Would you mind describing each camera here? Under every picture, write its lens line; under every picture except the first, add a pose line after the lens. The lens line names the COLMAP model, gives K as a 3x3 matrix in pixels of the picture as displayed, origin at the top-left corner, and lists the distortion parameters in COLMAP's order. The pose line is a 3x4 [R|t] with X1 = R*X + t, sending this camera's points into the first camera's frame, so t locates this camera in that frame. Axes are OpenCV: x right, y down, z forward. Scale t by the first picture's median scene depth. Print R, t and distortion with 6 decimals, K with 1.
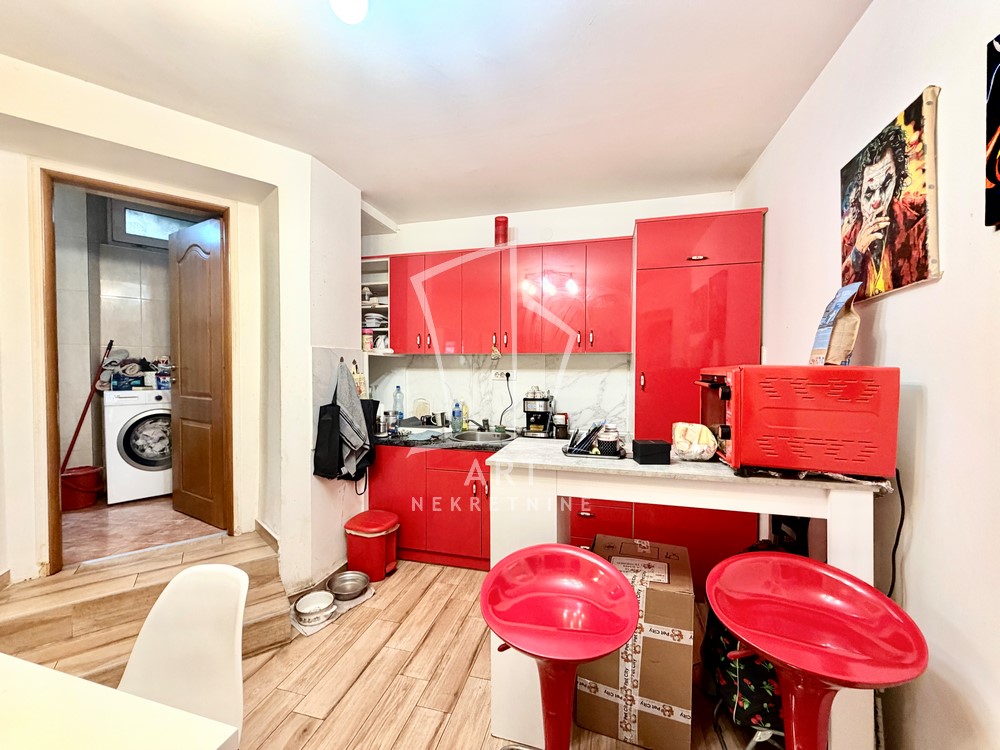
lens RADIAL K [[397.3, 0, 497.6], [0, 397.3, 374.5], [0, 0, 1]] dist [-0.001721, 0.000166]
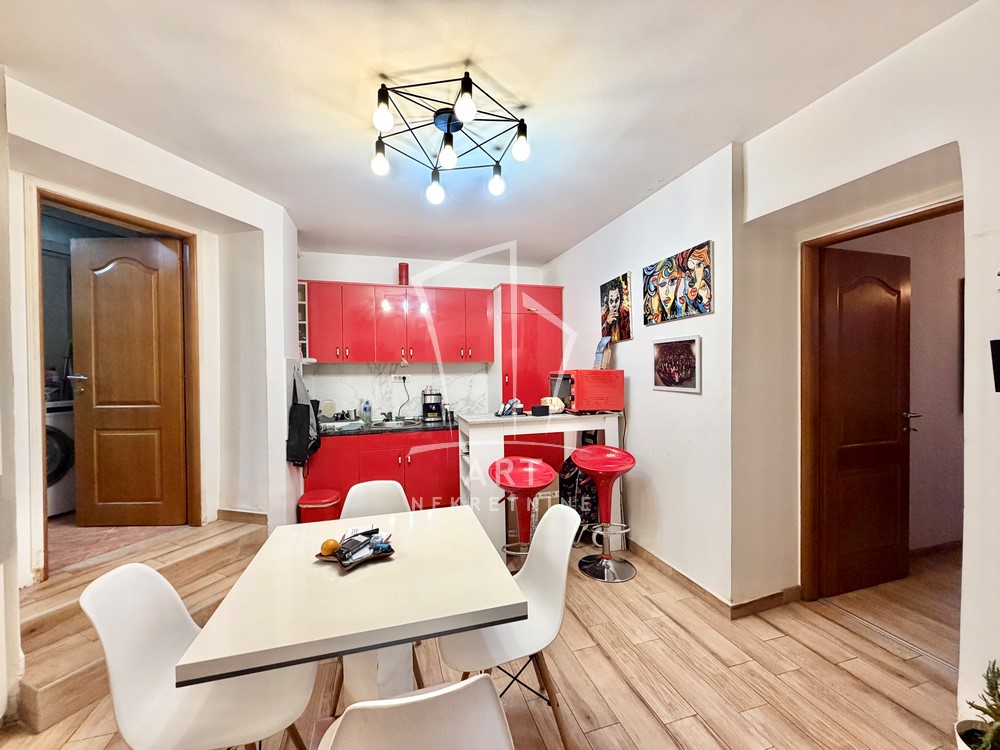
lens RADIAL K [[397.3, 0, 497.6], [0, 397.3, 374.5], [0, 0, 1]] dist [-0.001721, 0.000166]
pose [[0.851391, -0.016792, 0.524263, -0.912761], [0.022881, 0.999725, -0.005137, 0.006069], [-0.524033, 0.016369, 0.851541, -0.689353]]
